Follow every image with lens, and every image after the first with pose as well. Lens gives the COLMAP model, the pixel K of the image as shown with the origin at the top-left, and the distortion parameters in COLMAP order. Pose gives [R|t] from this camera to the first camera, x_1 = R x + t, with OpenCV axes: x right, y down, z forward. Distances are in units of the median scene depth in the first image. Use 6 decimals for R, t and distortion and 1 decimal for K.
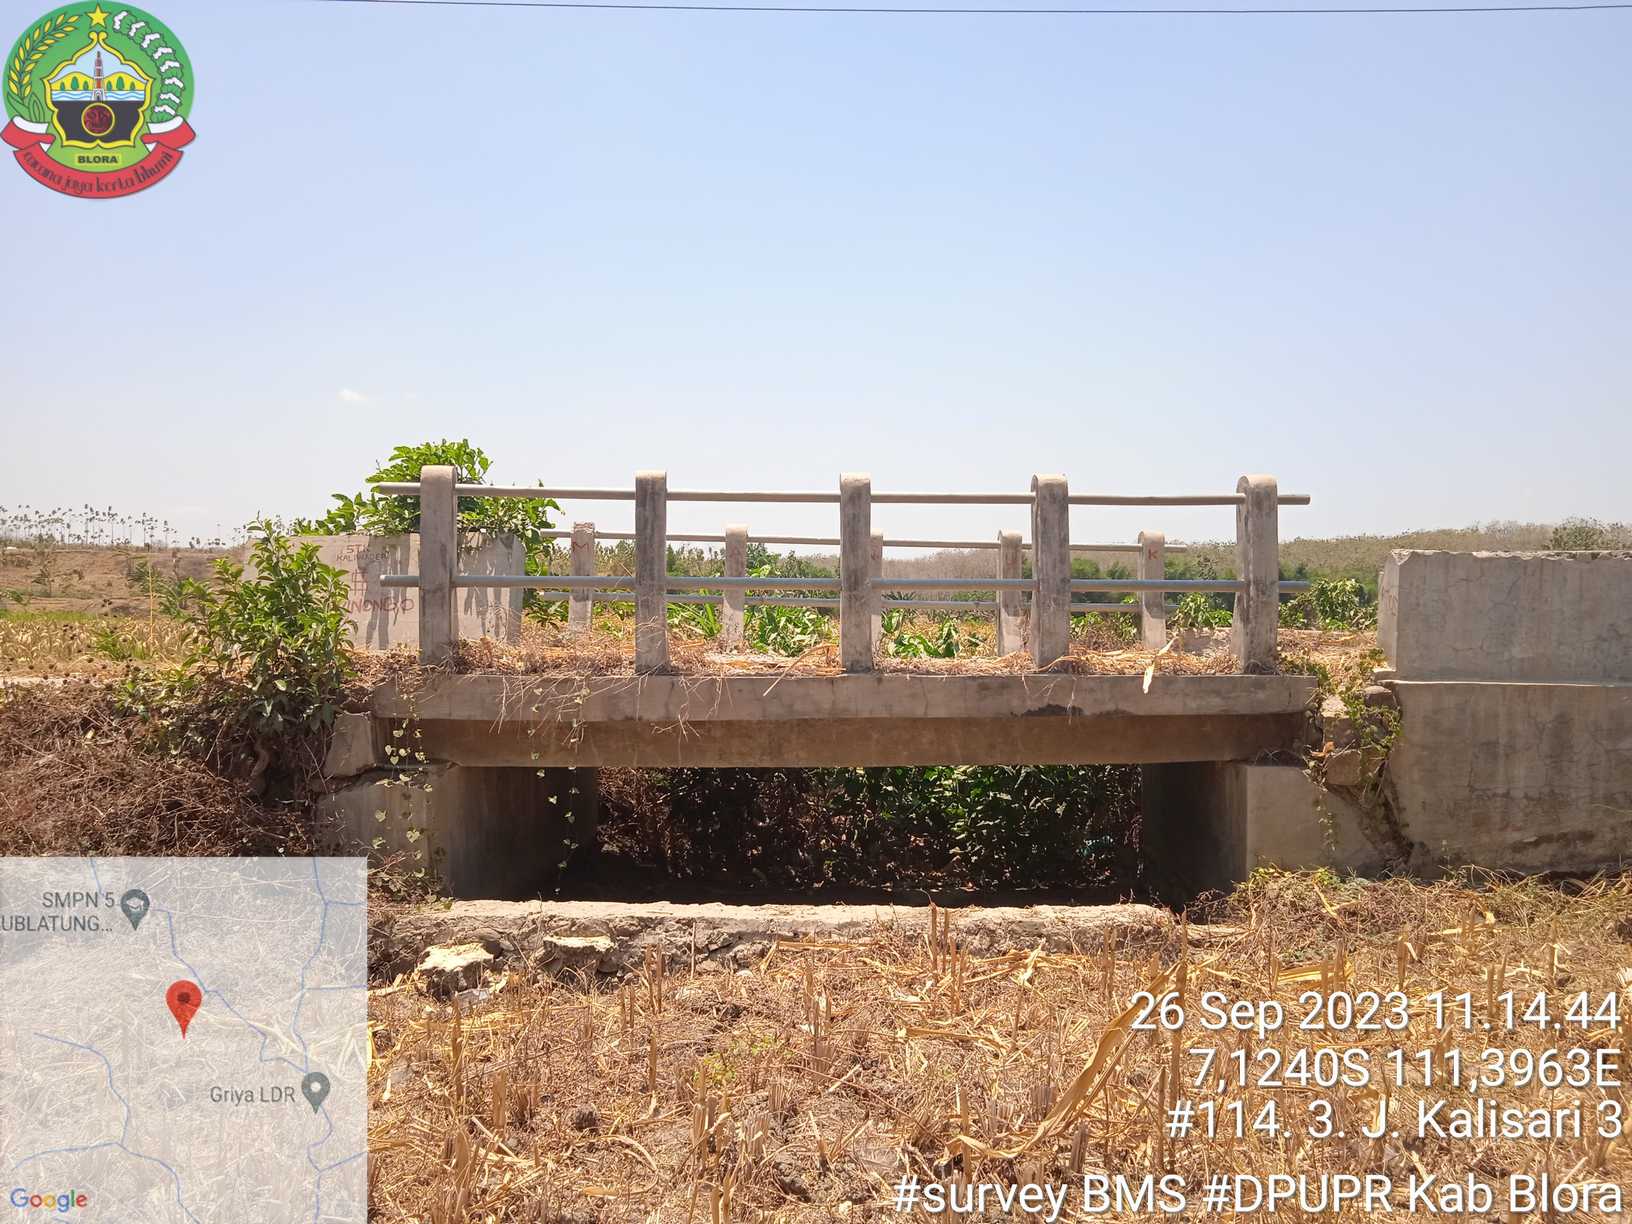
lens RADIAL K [[1333.4, 0, 844.9], [0, 1333.4, 617.7], [0, 0, 1]] dist [0.060306, -0.068166]
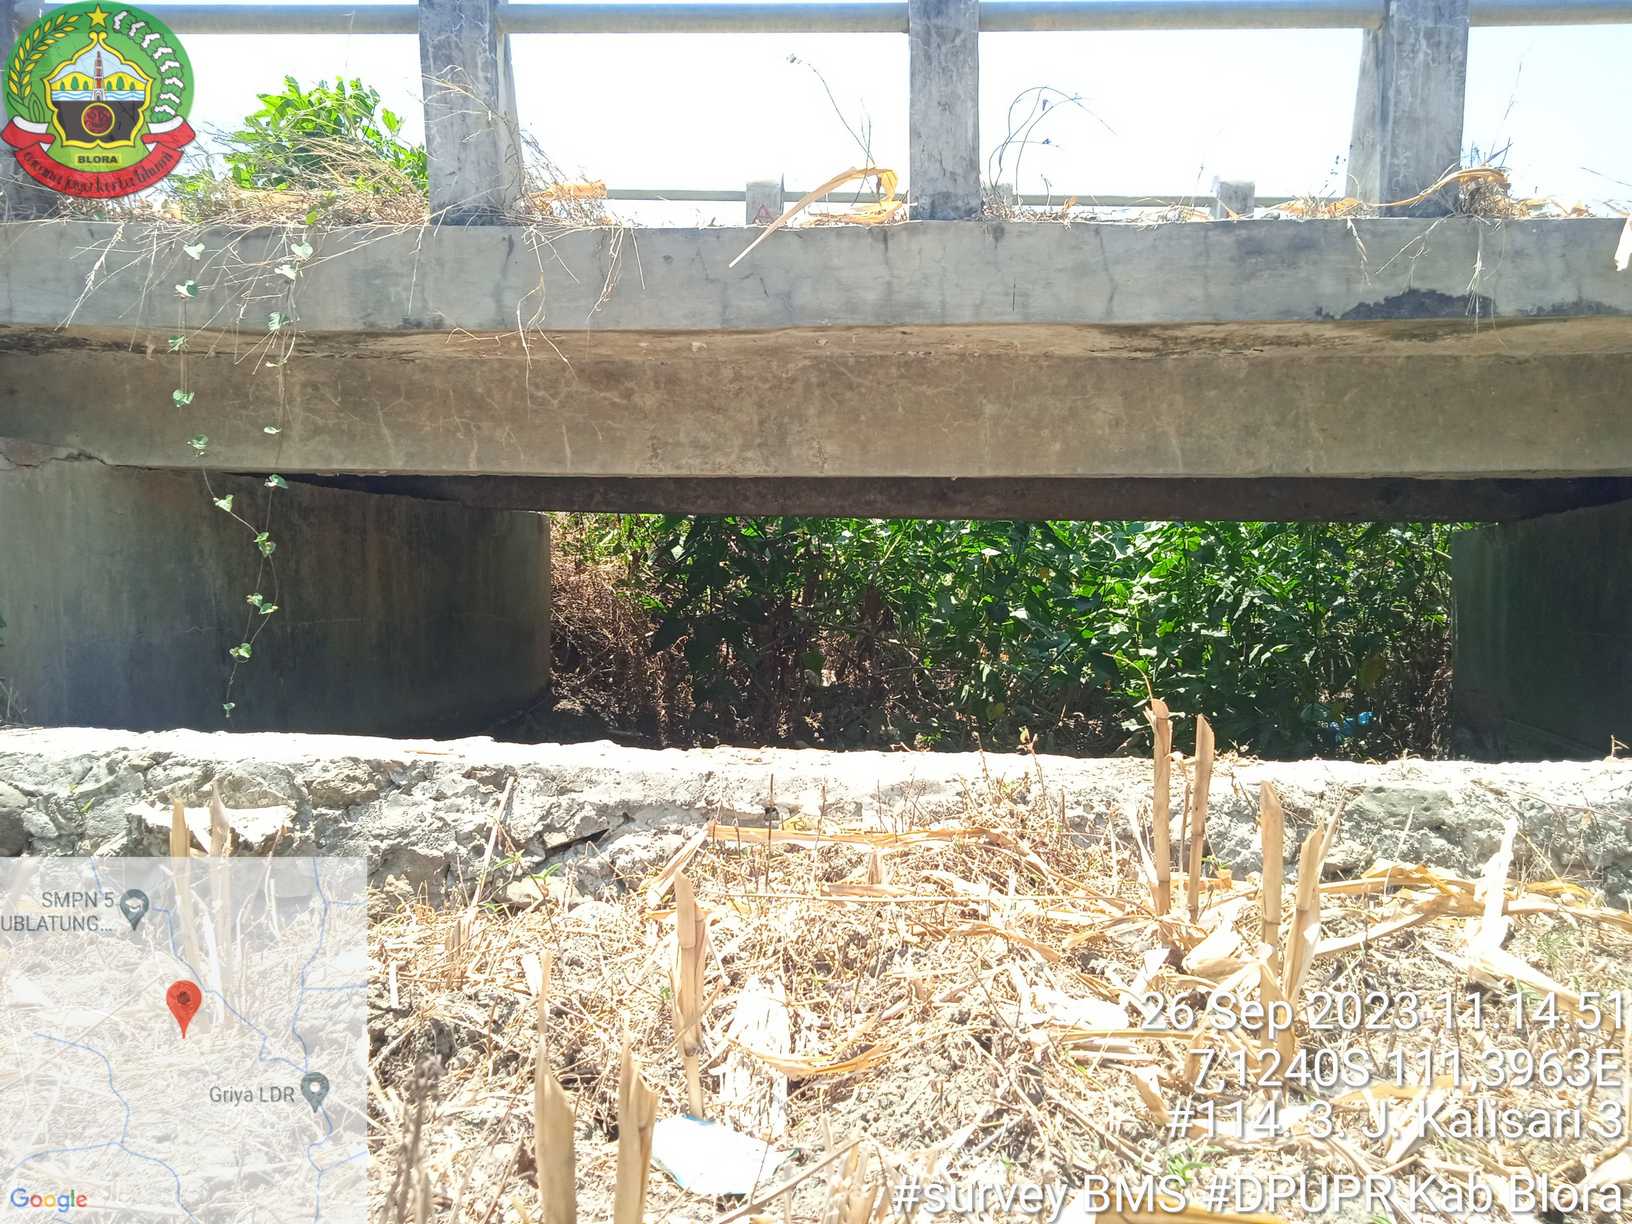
lens RADIAL K [[1348.0, 0, 818.1], [0, 1348.0, 624.2], [0, 0, 1]] dist [0.053225, -0.061661]
pose [[0.993006, -0.001113, -0.118055, 0.020218], [0.007160, 0.998683, 0.050813, 0.148498], [0.117843, -0.051303, 0.991706, 0.563723]]
